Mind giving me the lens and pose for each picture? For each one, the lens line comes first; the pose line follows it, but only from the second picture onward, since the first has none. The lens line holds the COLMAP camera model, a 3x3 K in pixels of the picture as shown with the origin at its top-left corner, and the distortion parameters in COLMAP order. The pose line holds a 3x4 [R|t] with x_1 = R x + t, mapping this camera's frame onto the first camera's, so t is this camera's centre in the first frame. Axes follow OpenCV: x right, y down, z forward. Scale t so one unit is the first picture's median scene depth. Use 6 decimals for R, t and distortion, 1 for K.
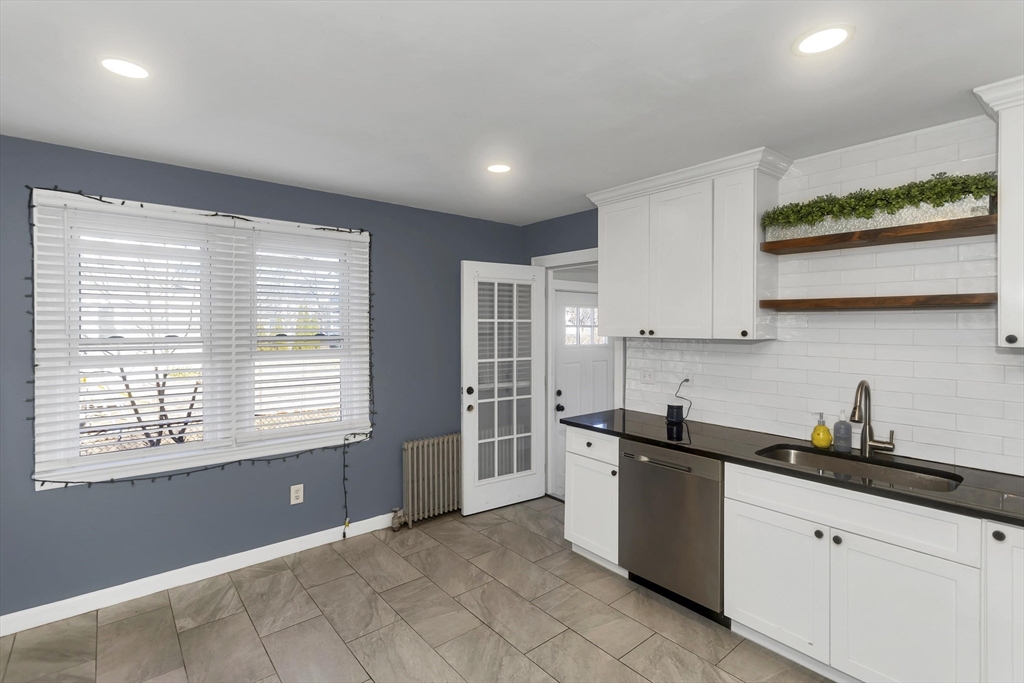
lens RADIAL K [[485.6, 0, 512.6], [0, 485.6, 331.4], [0, 0, 1]] dist [0.000549, 0.000099]
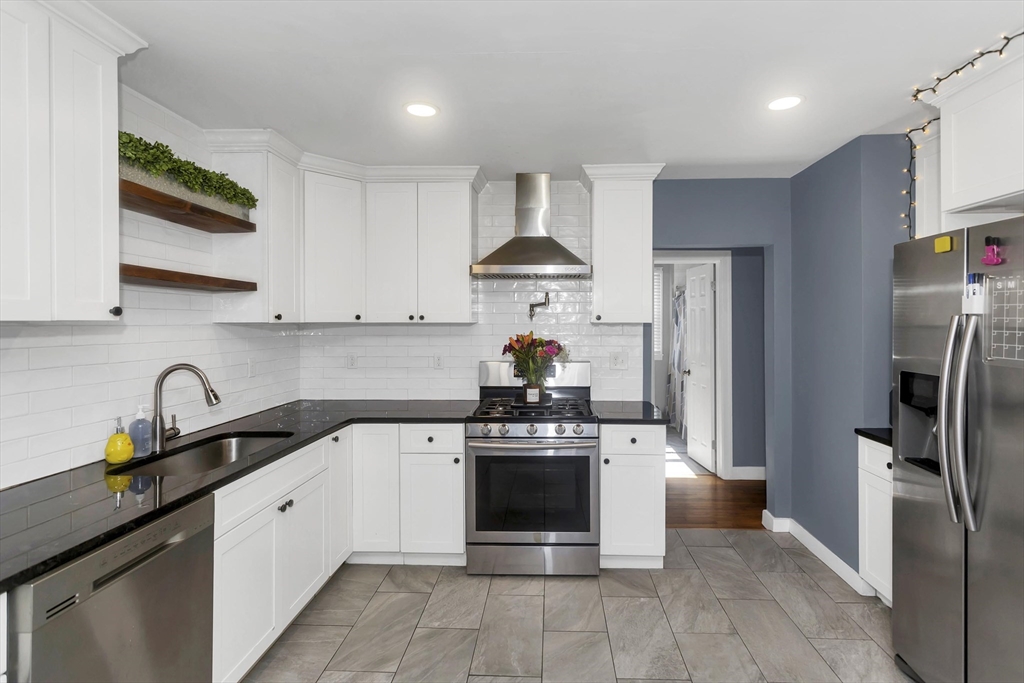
lens RADIAL K [[498.7, 0, 529.4], [0, 498.7, 322.8], [0, 0, 1]] dist [-0.001674, -0.000056]
pose [[-0.739244, -0.002494, 0.673433, -0.367000], [0.007243, 0.999906, 0.011654, 0.015030], [-0.673399, 0.013493, -0.739156, 1.141036]]
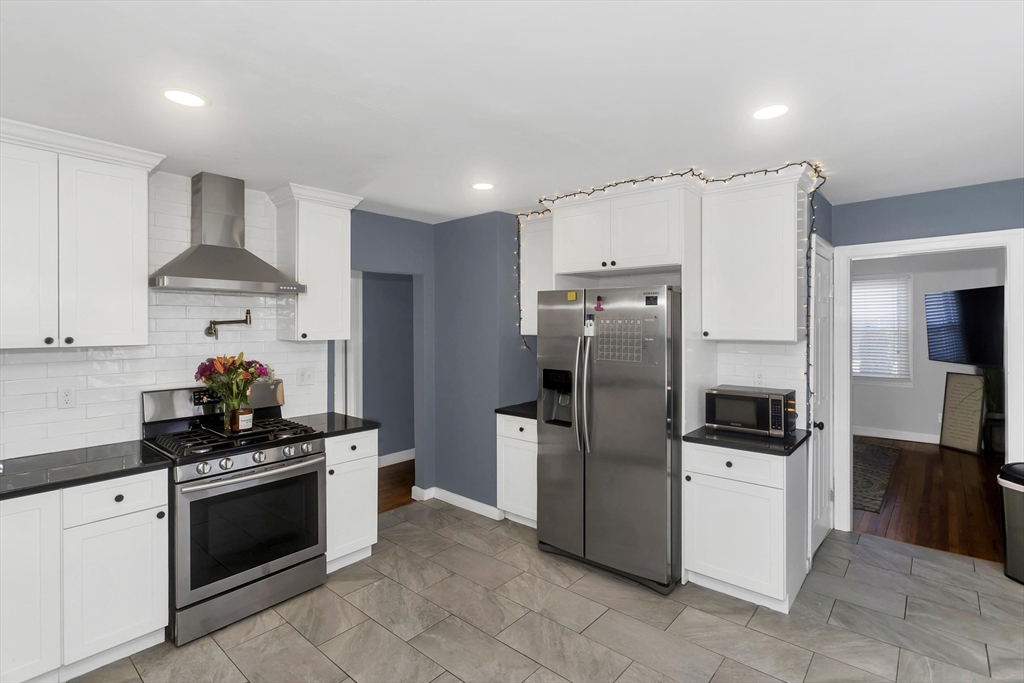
lens RADIAL K [[492.8, 0, 518.4], [0, 492.8, 327.1], [0, 0, 1]] dist [0.000328, 0.000082]
pose [[-0.986739, 0.000702, -0.162313, 0.010971], [-0.002184, 0.999843, 0.017599, -0.027358], [0.162300, 0.017720, -0.986582, 1.425938]]
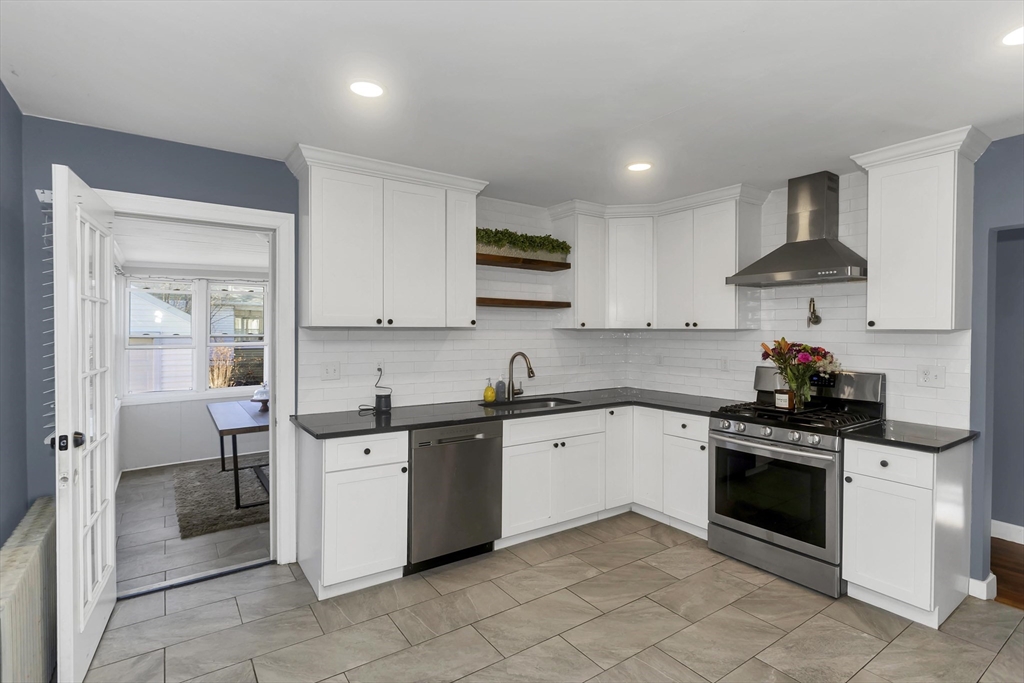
lens RADIAL K [[493.7, 0, 513.6], [0, 493.7, 338.5], [0, 0, 1]] dist [-0.000864, 0.000248]
pose [[0.089632, -0.018817, 0.995797, -0.816865], [0.008711, 0.999798, 0.018109, 0.024128], [-0.995937, 0.007051, 0.089777, 0.795837]]
